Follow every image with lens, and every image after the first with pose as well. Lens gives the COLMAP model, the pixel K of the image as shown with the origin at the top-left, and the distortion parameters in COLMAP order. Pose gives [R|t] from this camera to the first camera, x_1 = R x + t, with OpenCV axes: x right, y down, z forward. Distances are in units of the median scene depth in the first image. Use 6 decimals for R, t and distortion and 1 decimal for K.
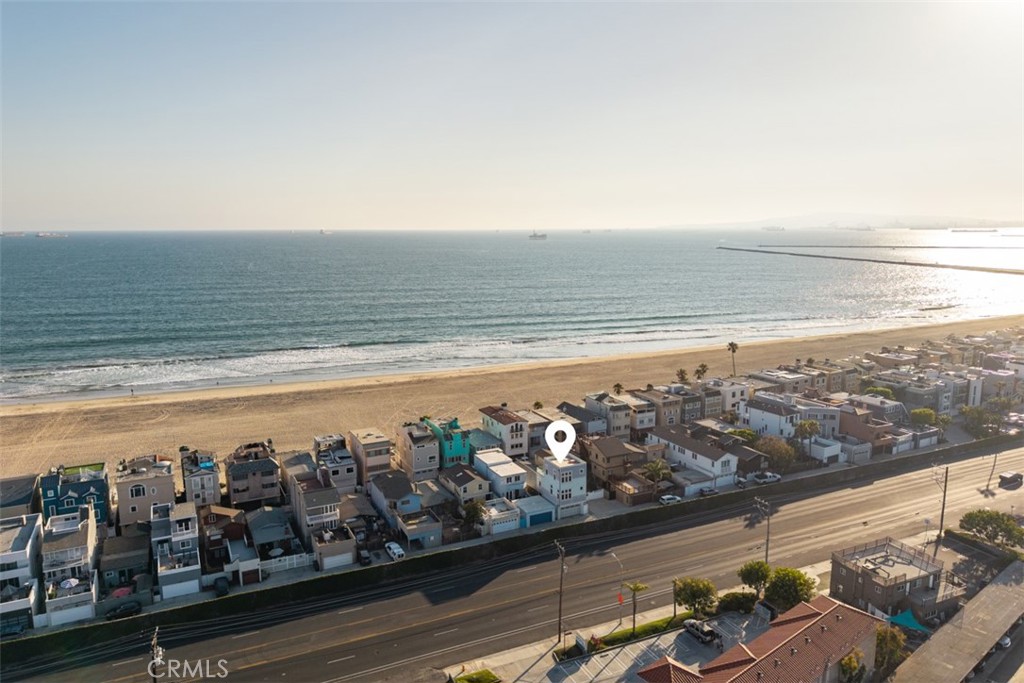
lens RADIAL K [[694.0, 0, 510.8], [0, 694.0, 336.6], [0, 0, 1]] dist [0.071355, -0.096955]
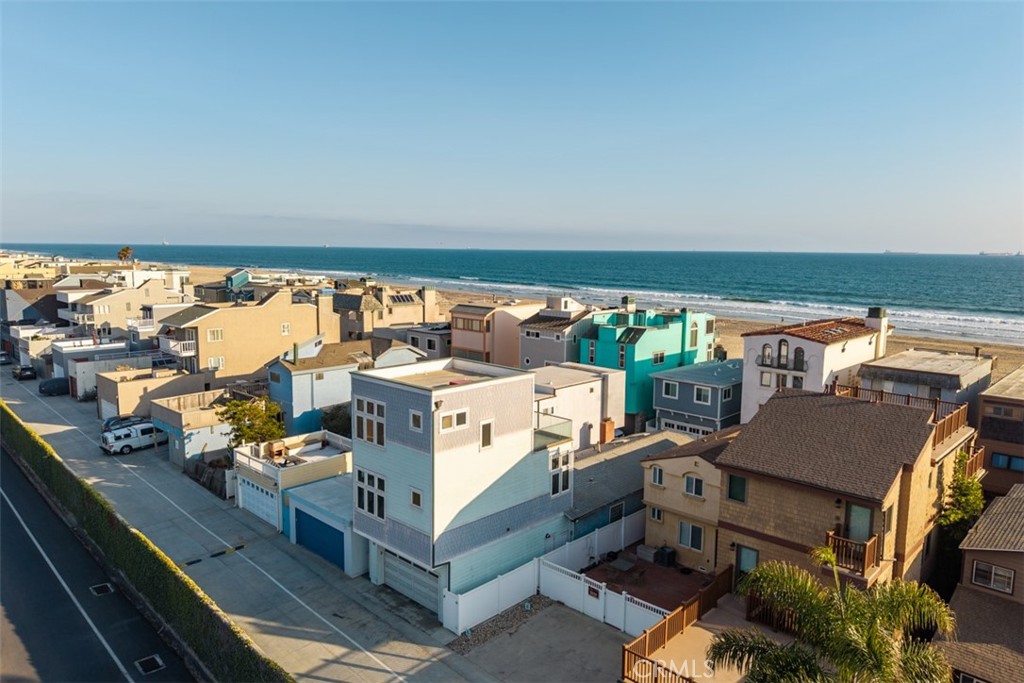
lens RADIAL K [[697.7, 0, 508.4], [0, 697.7, 345.9], [0, 0, 1]] dist [0.034559, -0.040707]
pose [[0.329305, 0.140554, -0.933704, 0.277759], [-0.164356, 0.982296, 0.089903, 0.129239], [0.929809, 0.123855, 0.346576, 0.841009]]
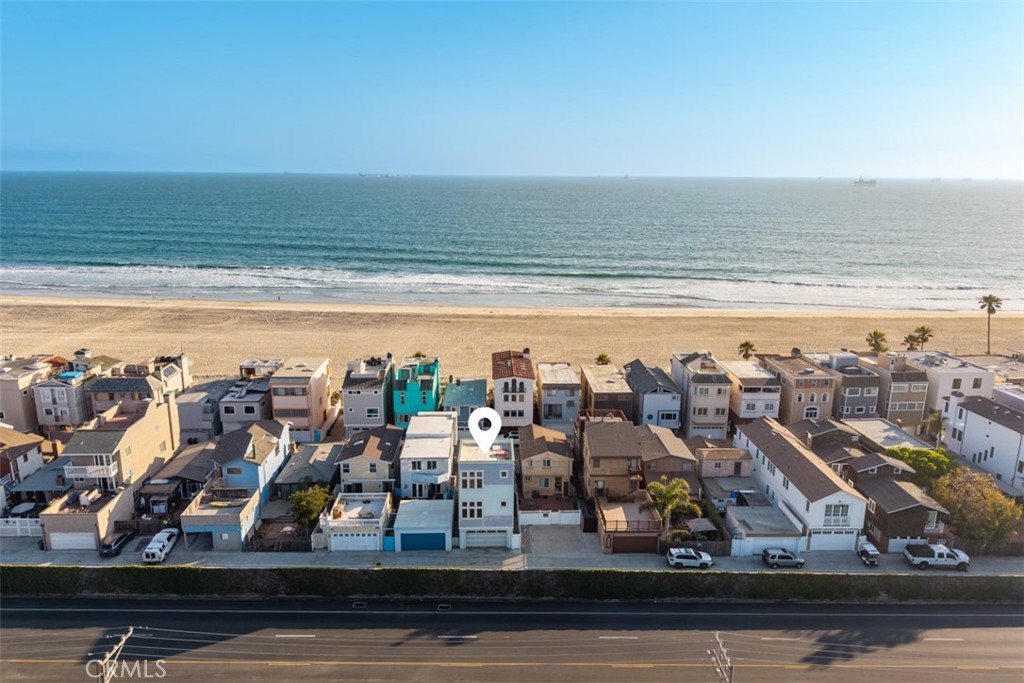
lens RADIAL K [[694.0, 0, 510.8], [0, 694.0, 336.6], [0, 0, 1]] dist [0.071355, -0.096955]
pose [[0.907174, 0.107715, -0.406734, 0.283828], [-0.078410, 0.993021, 0.088097, 0.031594], [0.413385, -0.048027, 0.909289, 0.447925]]
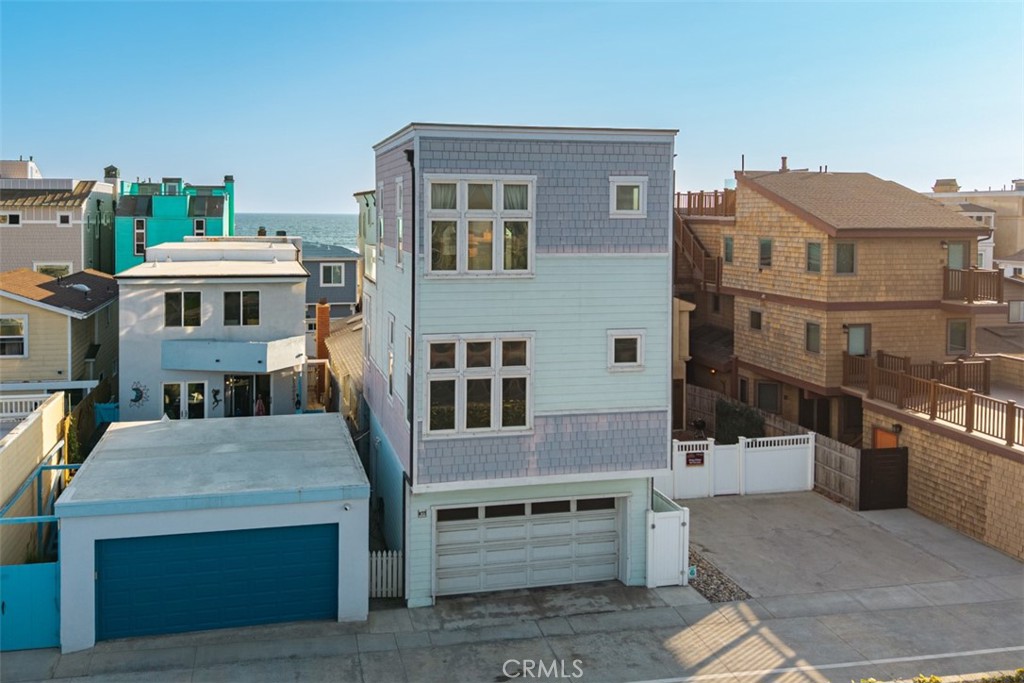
lens RADIAL K [[814.0, 0, 432.0], [0, 814.0, 232.3], [0, 0, 1]] dist [0.011997, -0.000514]
pose [[0.966560, 0.017137, -0.255867, 0.092981], [-0.051859, 0.990212, -0.129583, 0.193783], [0.251141, 0.138518, 0.957988, 0.766962]]
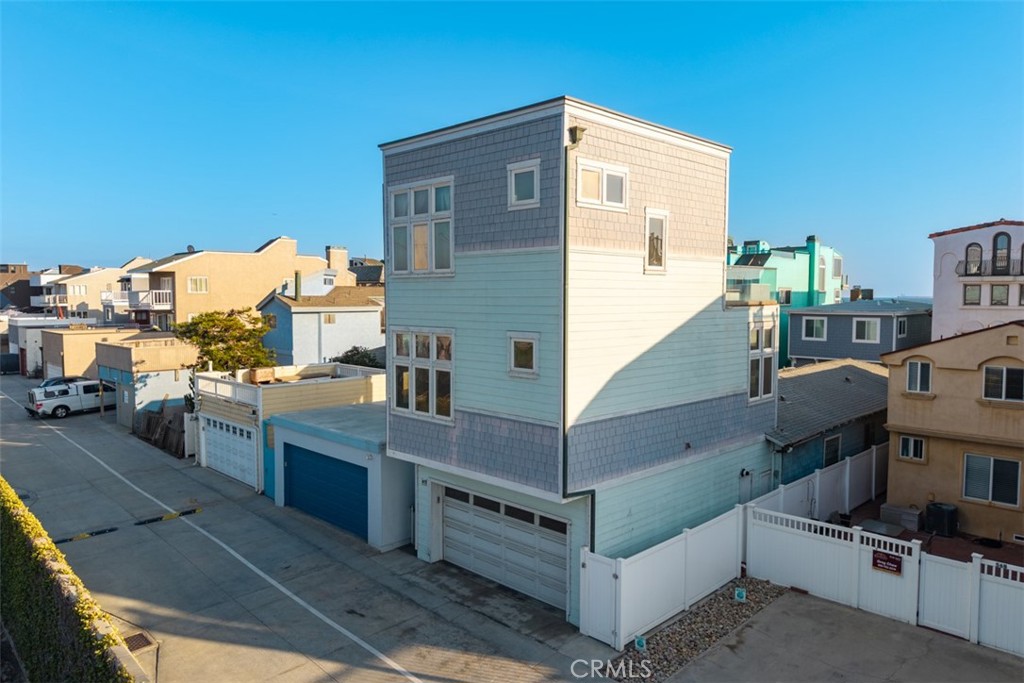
lens RADIAL K [[697.7, 0, 508.4], [0, 697.7, 345.9], [0, 0, 1]] dist [0.034559, -0.040707]
pose [[0.312738, 0.073390, -0.947000, 0.178321], [-0.156059, 0.987432, 0.024986, 0.190760], [0.936931, 0.139974, 0.320260, 0.858650]]
